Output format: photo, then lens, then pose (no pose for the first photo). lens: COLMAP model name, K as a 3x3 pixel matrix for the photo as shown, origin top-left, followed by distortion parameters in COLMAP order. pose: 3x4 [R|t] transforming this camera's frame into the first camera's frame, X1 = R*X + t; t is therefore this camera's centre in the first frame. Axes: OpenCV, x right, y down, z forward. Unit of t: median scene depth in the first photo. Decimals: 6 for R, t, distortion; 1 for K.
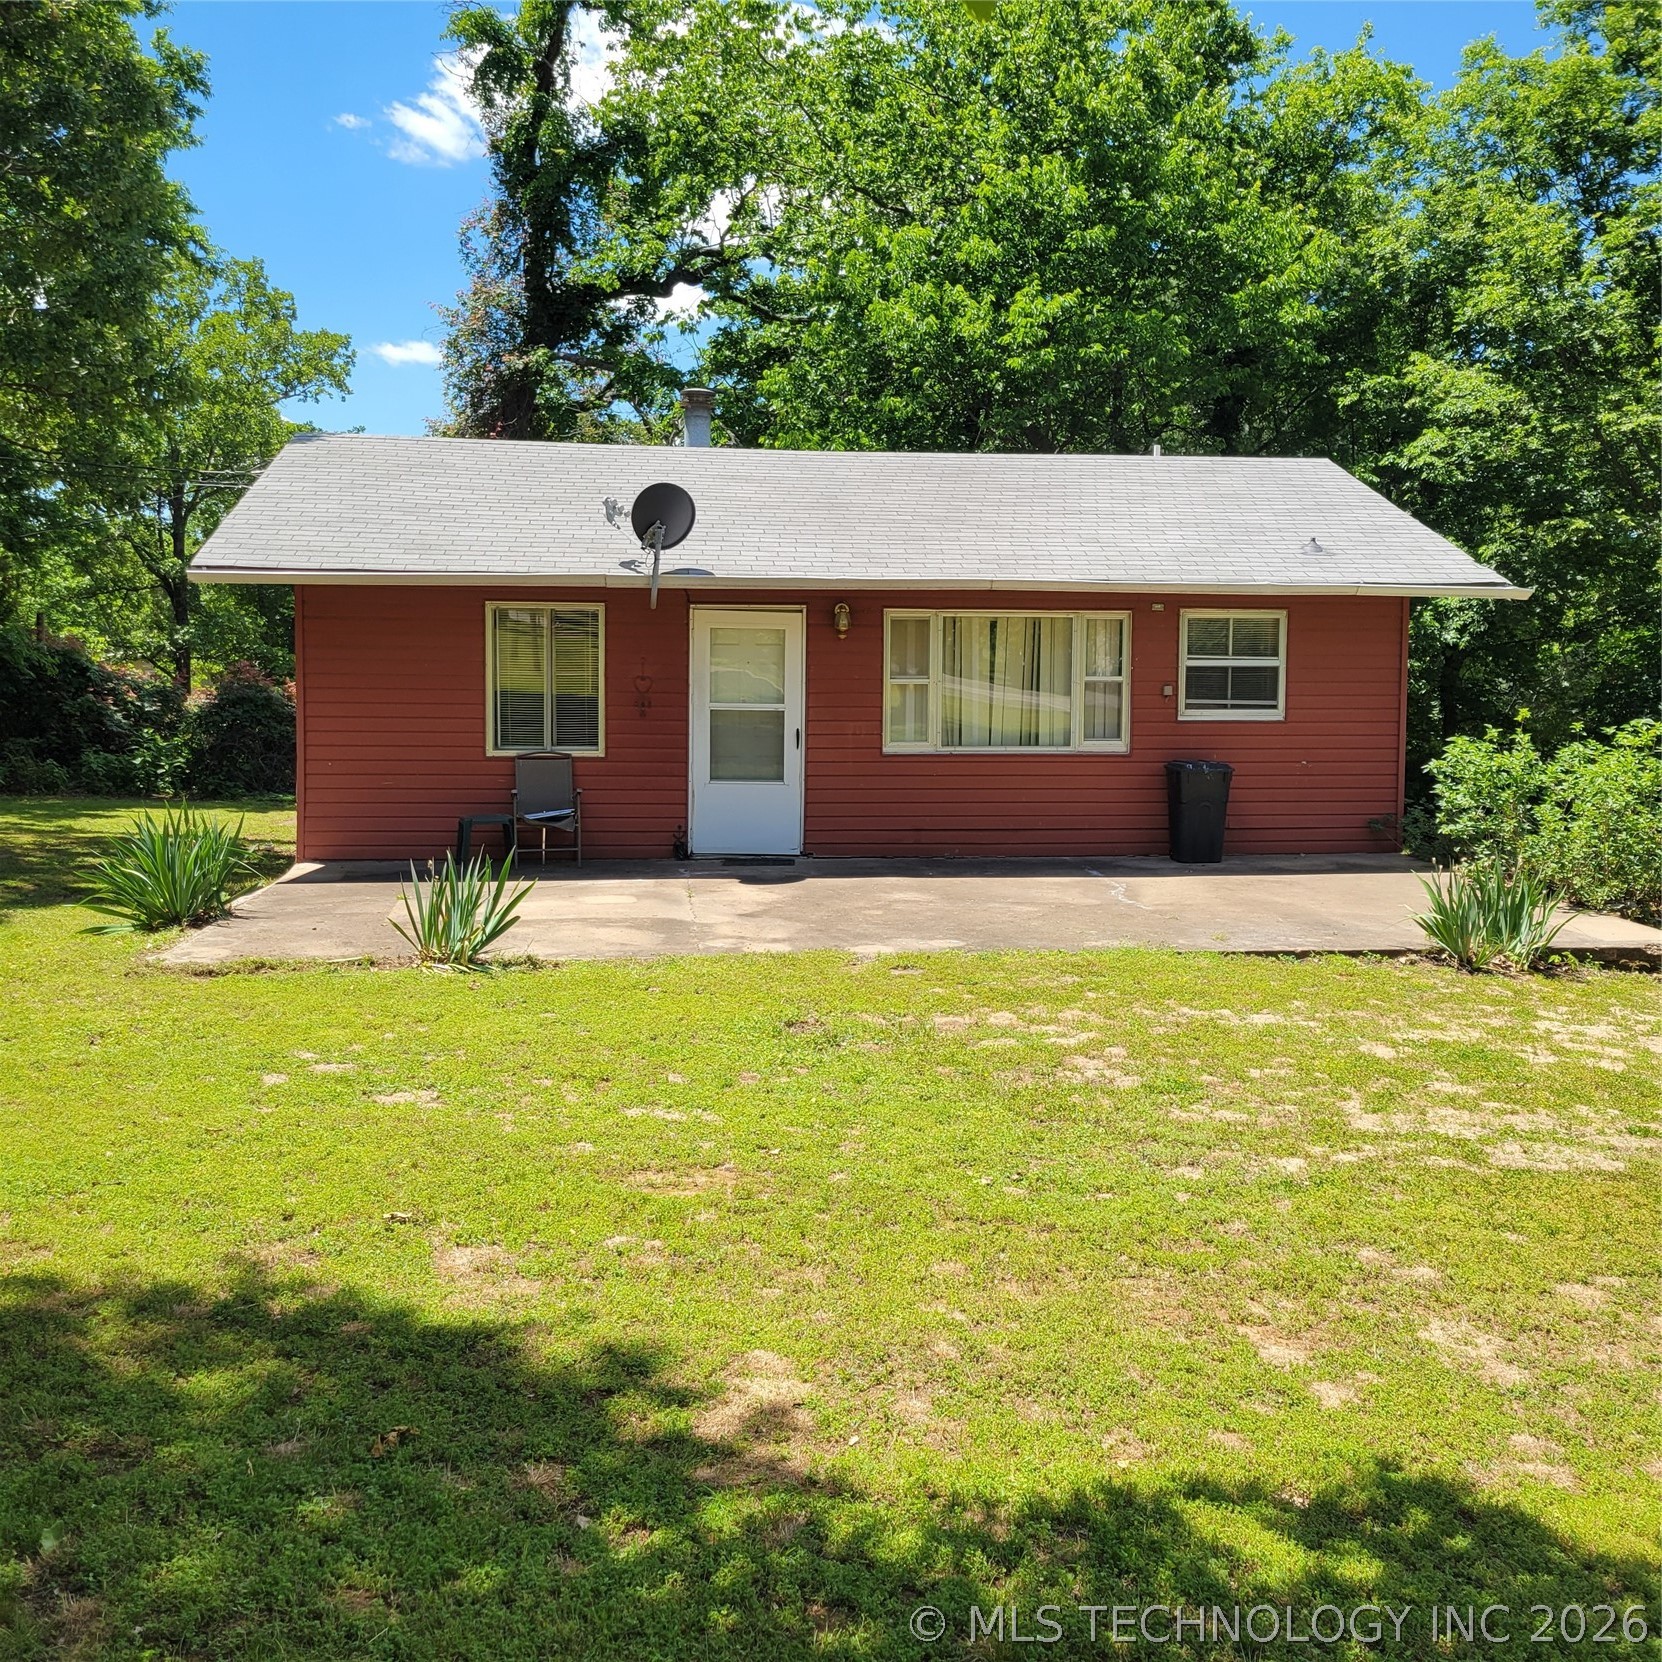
lens RADIAL K [[1627.8, 0, 891.5], [0, 1627.8, 759.9], [0, 0, 1]] dist [0.057262, -0.008573]
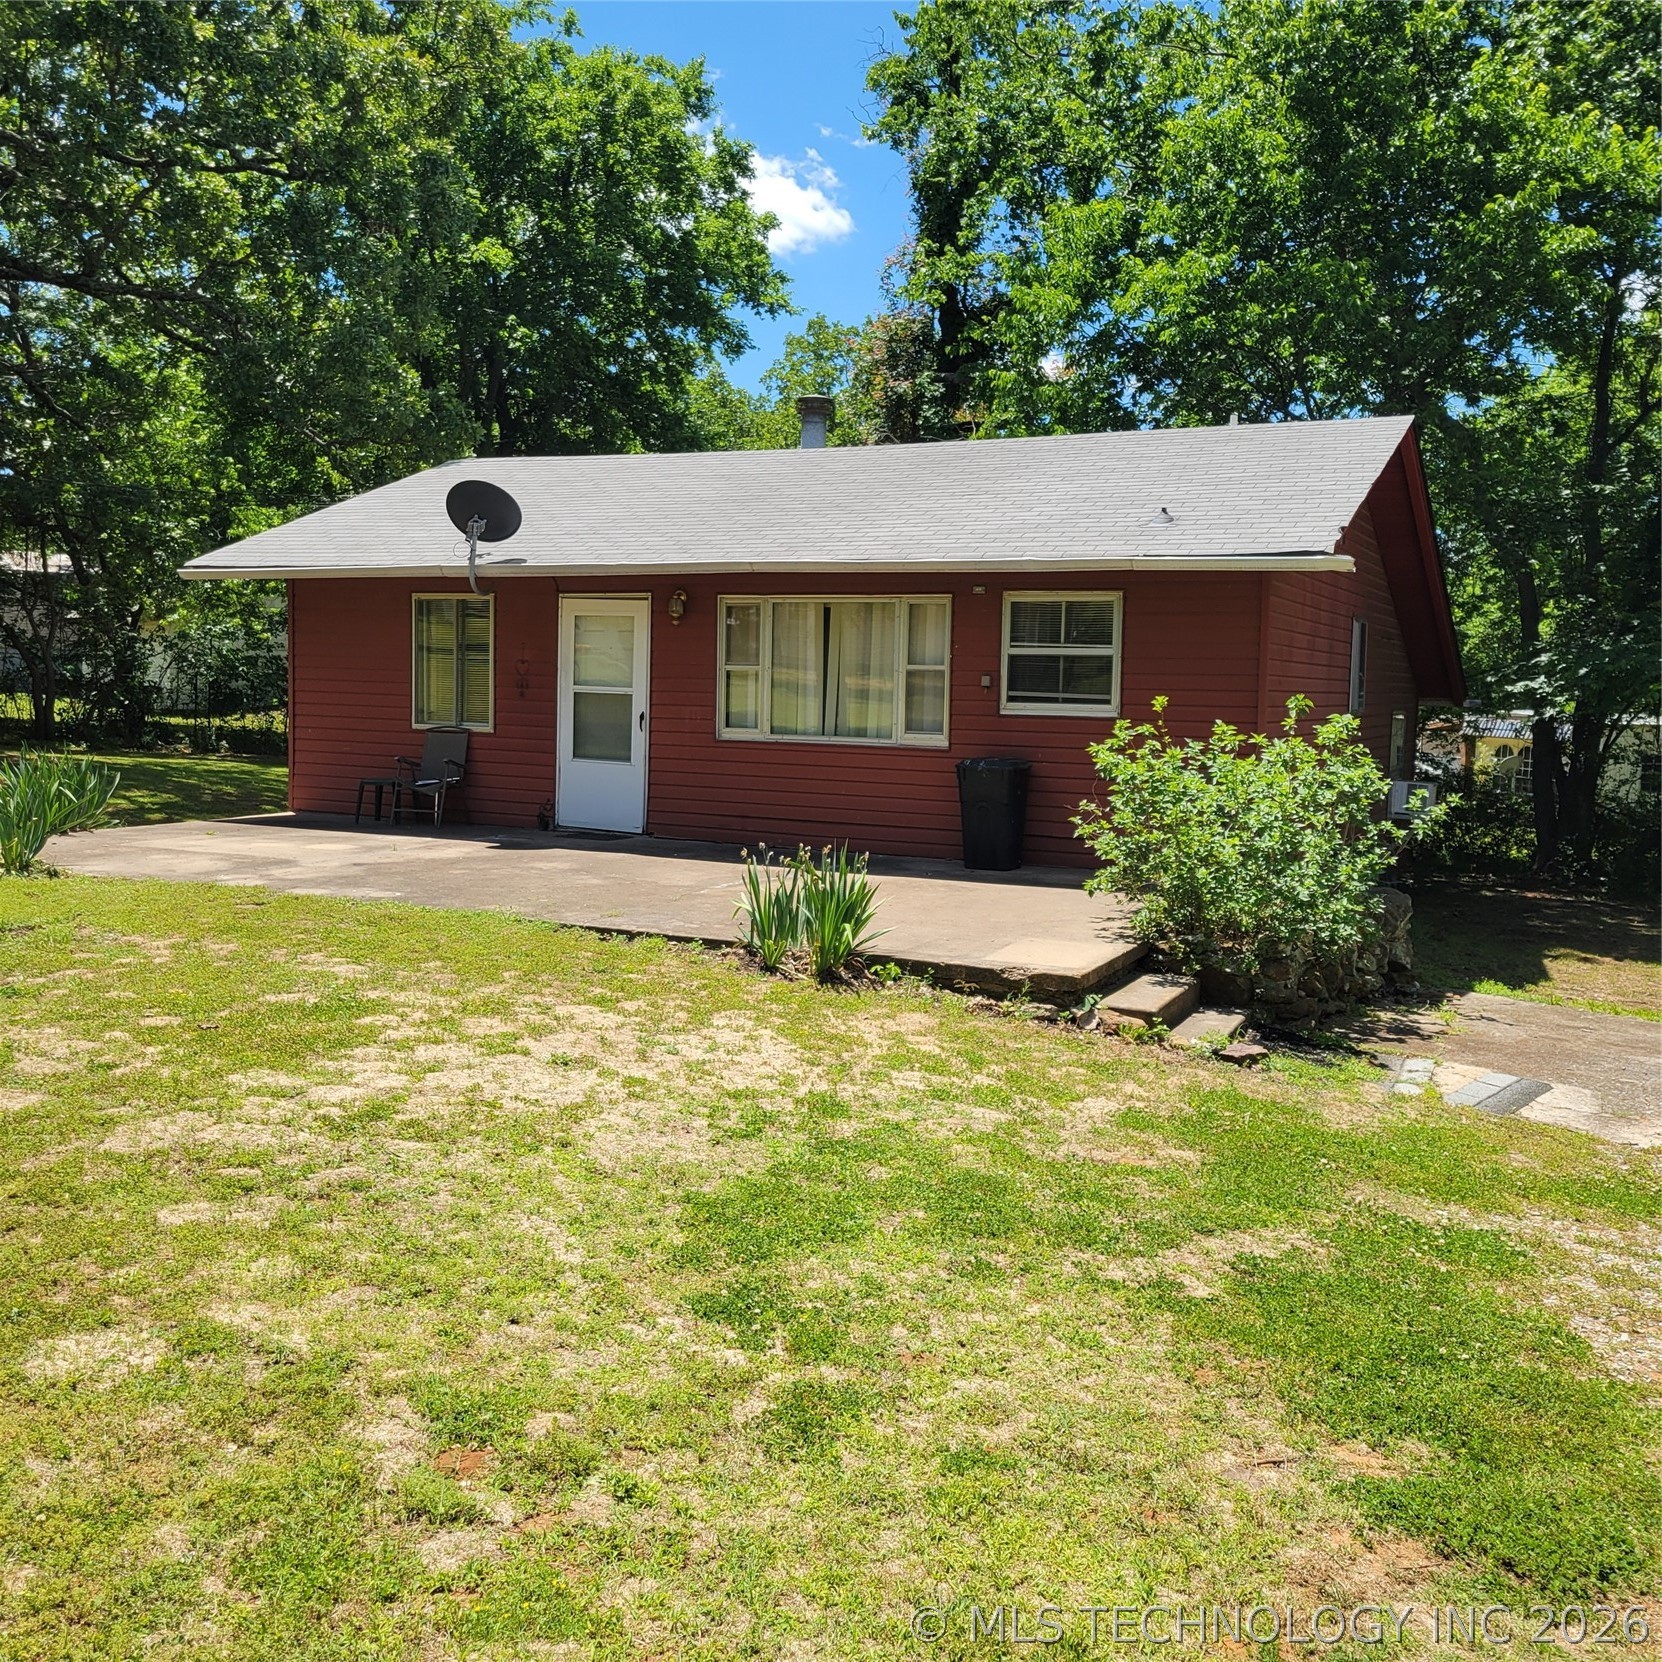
lens RADIAL K [[1659.5, 0, 866.2], [0, 1659.5, 770.0], [0, 0, 1]] dist [0.067560, 0.000919]
pose [[0.837198, 0.040225, -0.545419, 0.633287], [-0.051299, 0.998670, -0.005089, 0.015621], [0.544489, 0.032240, 0.838148, 0.190267]]
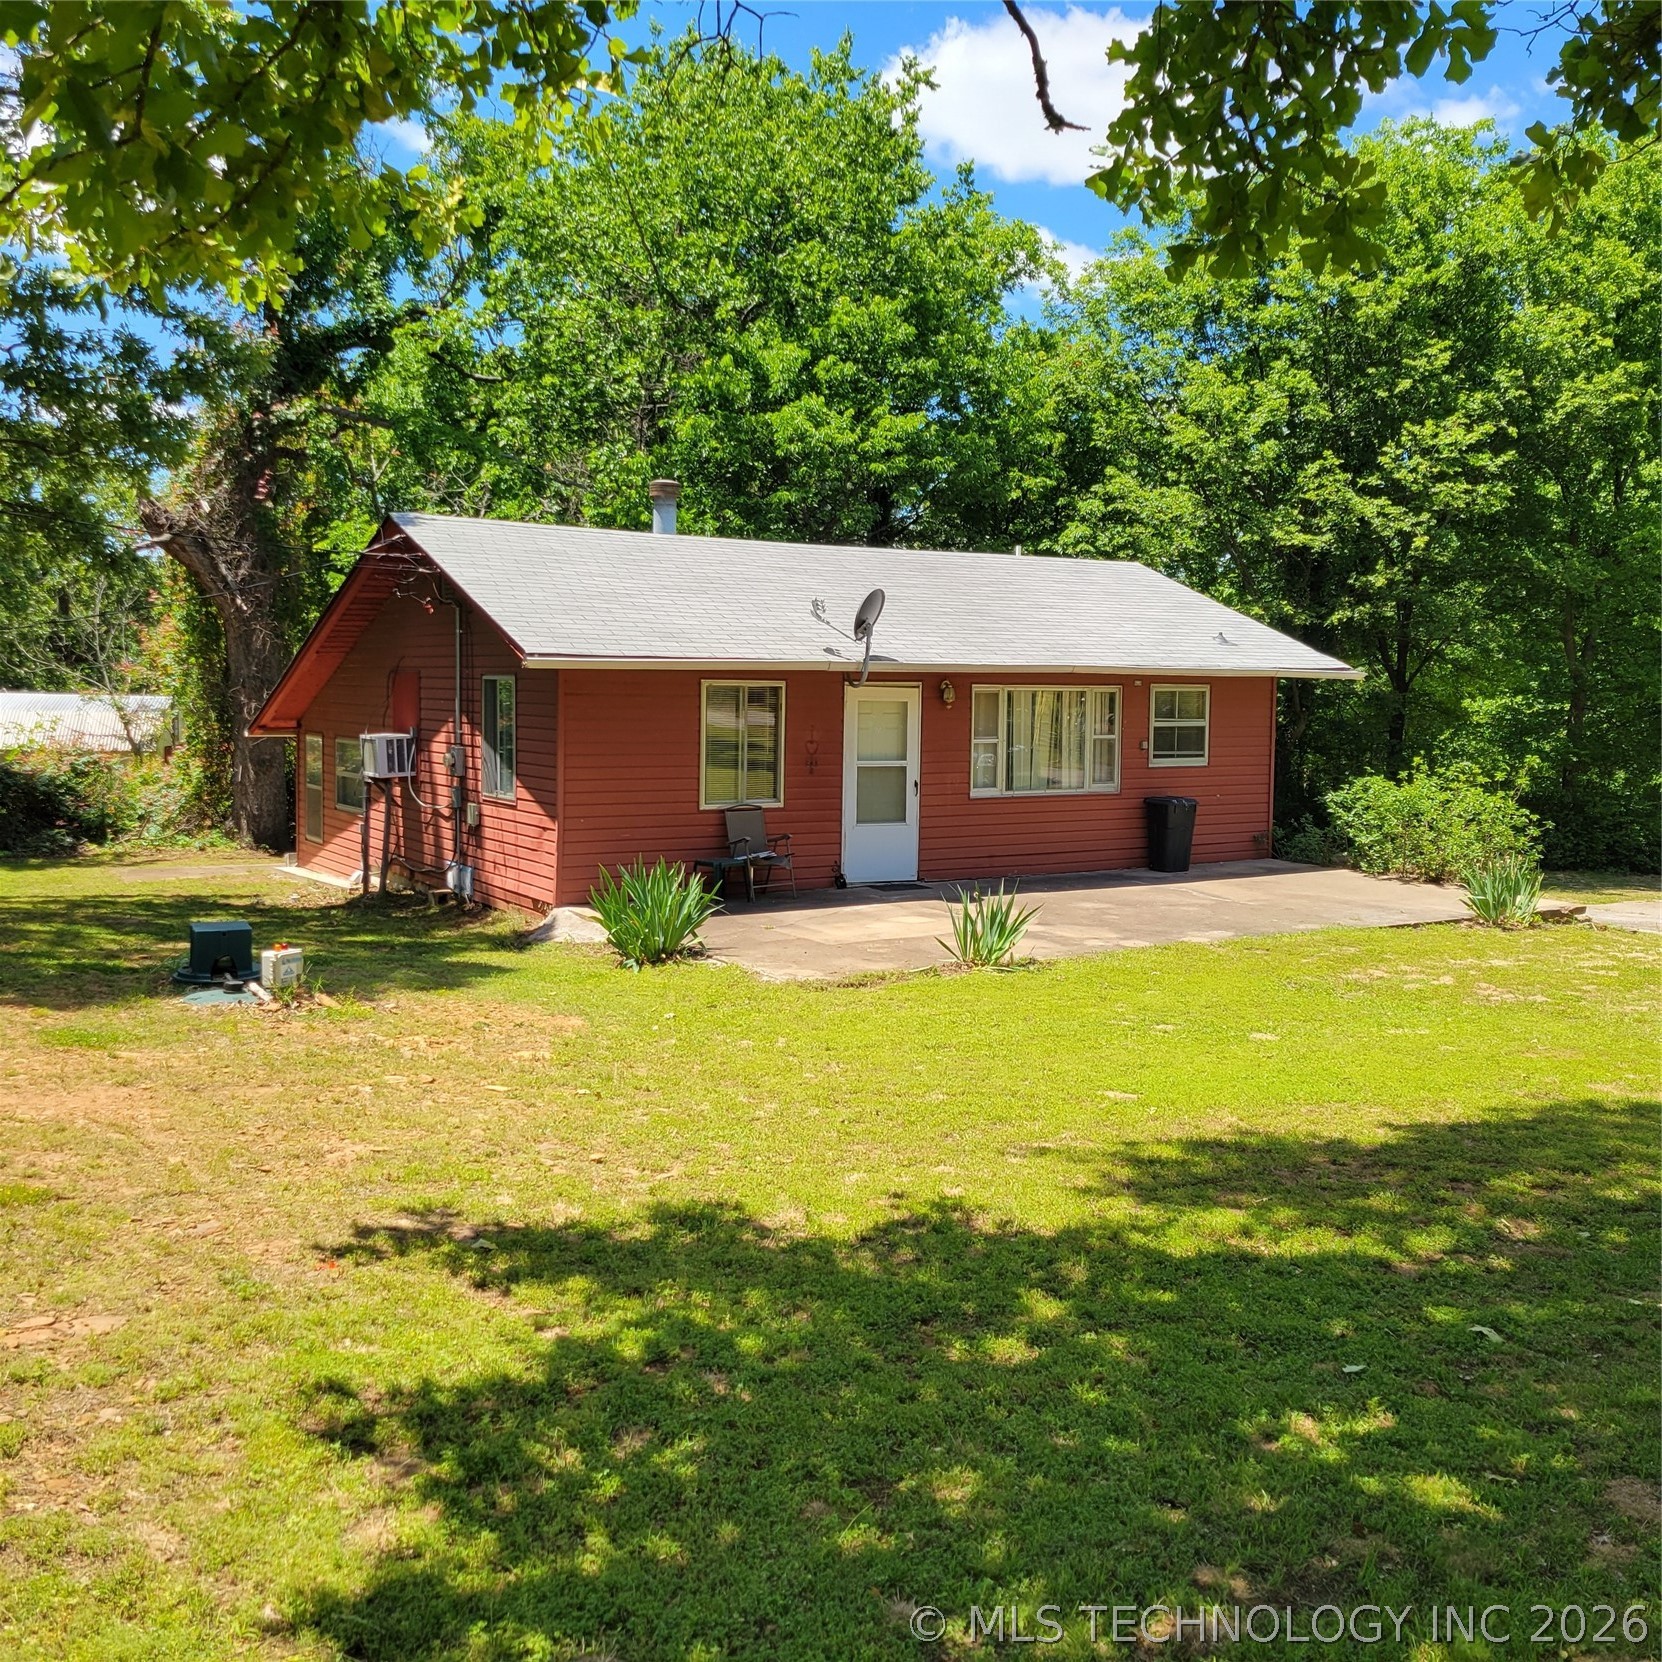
lens RADIAL K [[1659.5, 0, 866.2], [0, 1659.5, 770.0], [0, 0, 1]] dist [0.067560, 0.000919]
pose [[0.903782, -0.019923, 0.427530, -0.632878], [0.022933, 0.999735, -0.001892, -0.025167], [-0.427379, 0.011515, 0.903999, -0.140038]]
